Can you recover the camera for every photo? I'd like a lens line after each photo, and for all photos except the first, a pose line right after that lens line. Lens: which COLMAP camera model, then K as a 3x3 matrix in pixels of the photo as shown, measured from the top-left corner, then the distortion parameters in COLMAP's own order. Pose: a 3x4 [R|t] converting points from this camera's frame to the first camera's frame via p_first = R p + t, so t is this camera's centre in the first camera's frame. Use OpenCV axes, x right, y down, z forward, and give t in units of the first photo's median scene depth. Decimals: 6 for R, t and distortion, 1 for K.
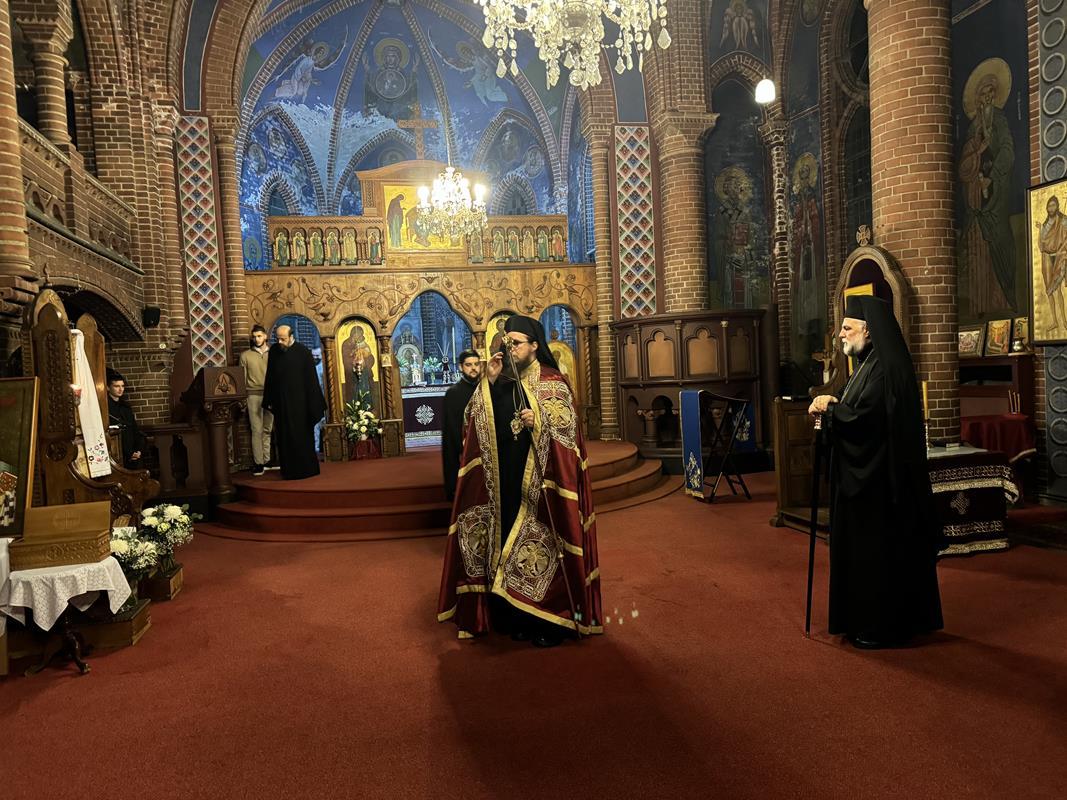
lens RADIAL K [[757.5, 0, 536.4], [0, 757.5, 403.8], [0, 0, 1]] dist [0.060661, -0.062936]
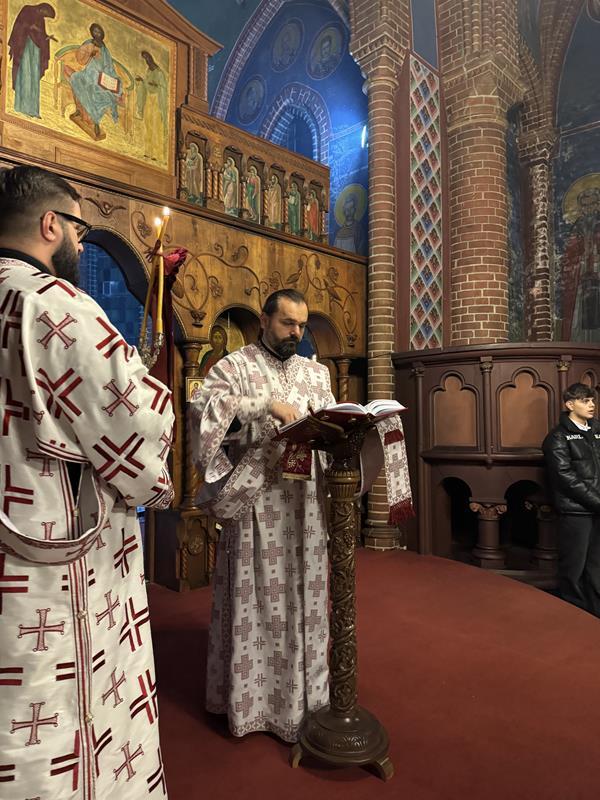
lens RADIAL K [[567.9, 0, 297.2], [0, 567.9, 393.9], [0, 0, 1]] dist [0.060661, -0.062936]
pose [[0.854407, 0.078072, 0.513706, -0.203218], [-0.018852, 0.992654, -0.119506, -0.018705], [-0.519262, 0.092422, 0.849603, 0.653529]]
